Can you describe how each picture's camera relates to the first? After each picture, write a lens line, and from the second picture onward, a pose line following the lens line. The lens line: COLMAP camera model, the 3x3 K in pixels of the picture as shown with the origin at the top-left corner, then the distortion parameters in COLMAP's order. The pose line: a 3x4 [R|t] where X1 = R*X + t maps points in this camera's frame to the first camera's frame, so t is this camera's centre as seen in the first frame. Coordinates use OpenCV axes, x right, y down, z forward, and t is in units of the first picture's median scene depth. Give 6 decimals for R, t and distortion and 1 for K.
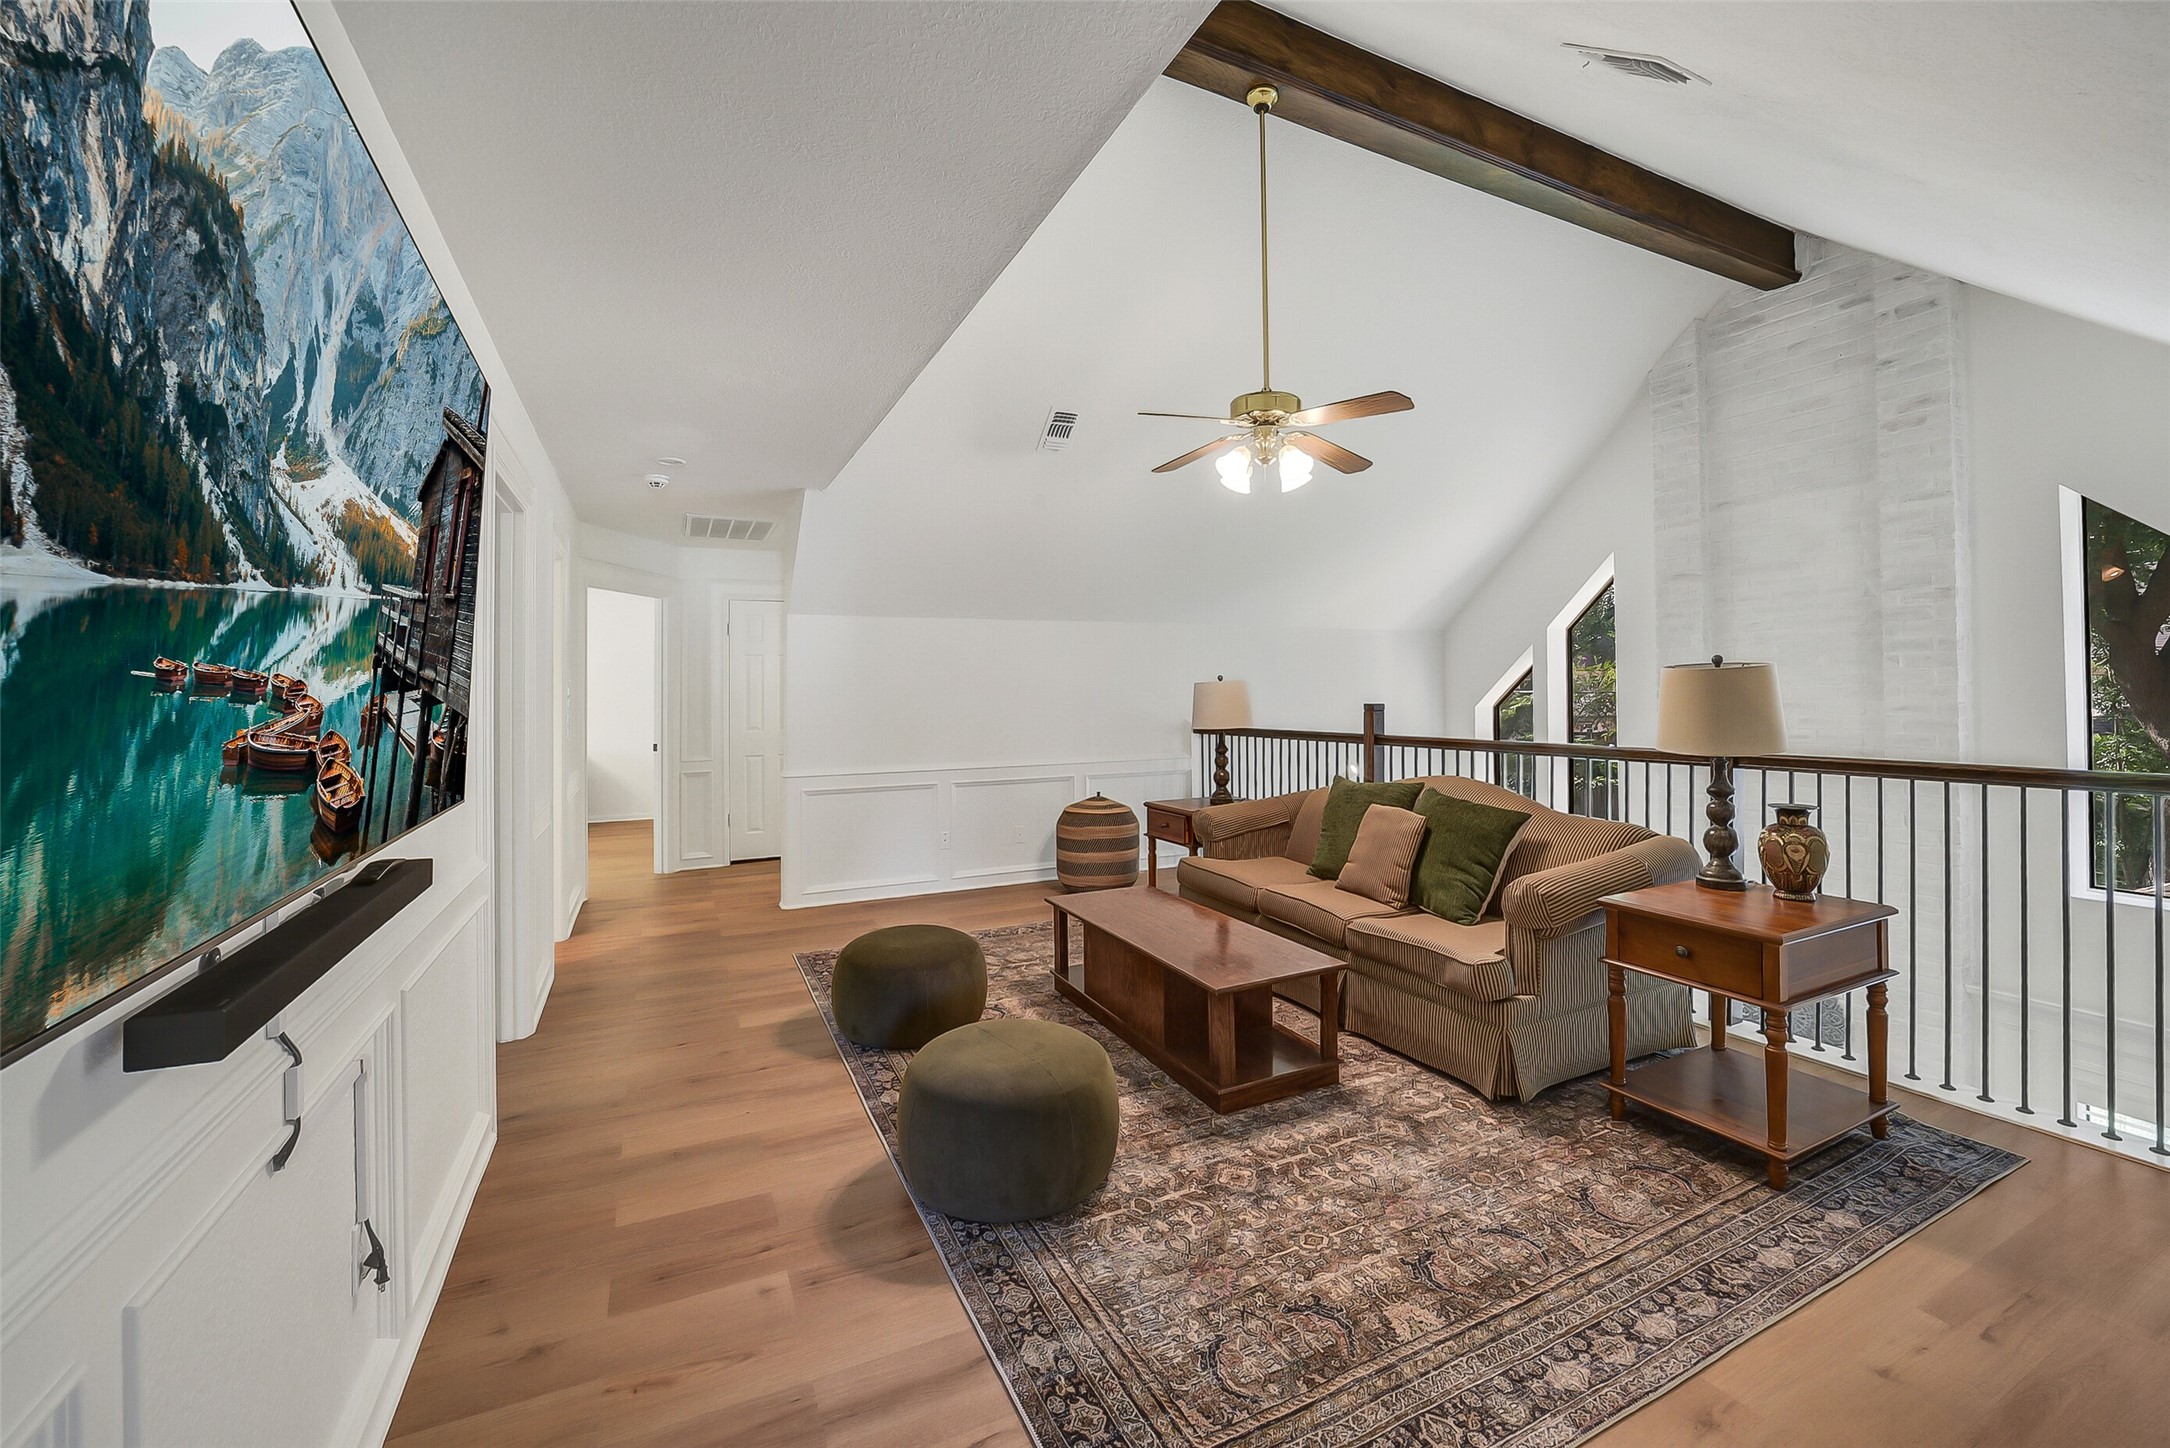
lens RADIAL K [[862.8, 0, 1090.8], [0, 862.8, 731.0], [0, 0, 1]] dist [-0.039773, 0.010002]
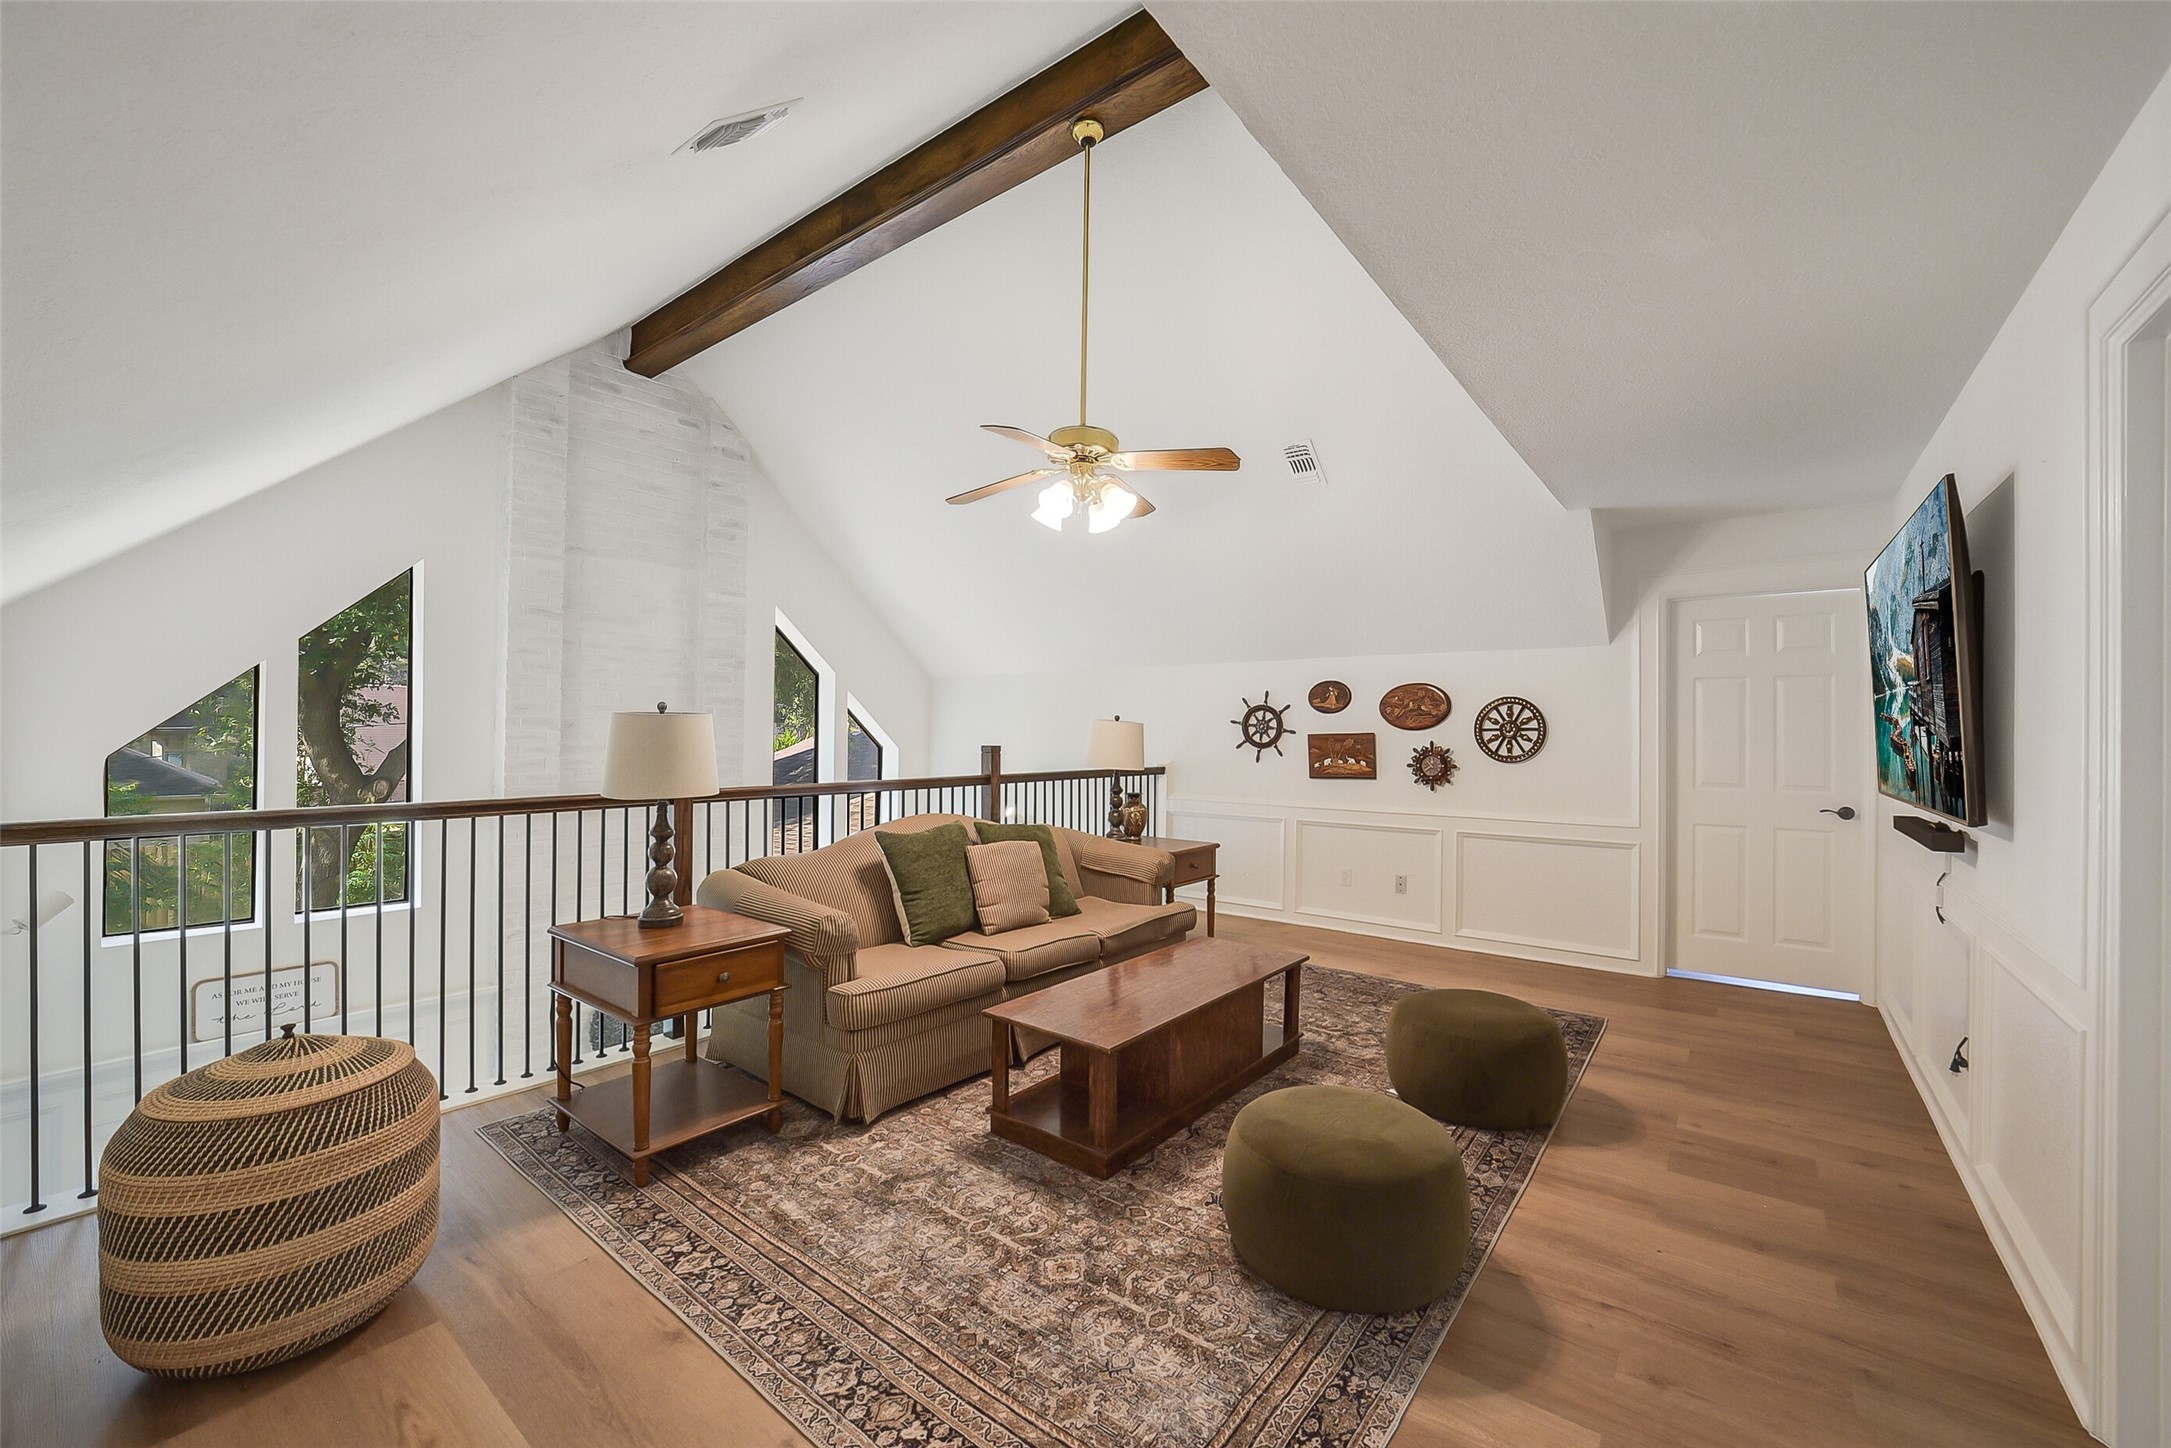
lens RADIAL K [[863.2, 0, 1091.3], [0, 863.2, 731.0], [0, 0, 1]] dist [-0.039773, 0.010002]
pose [[-0.433913, 0.010022, 0.900899, -0.698805], [0.039124, 0.999204, 0.007728, -0.054913], [-0.900105, 0.038600, -0.433960, 1.419180]]
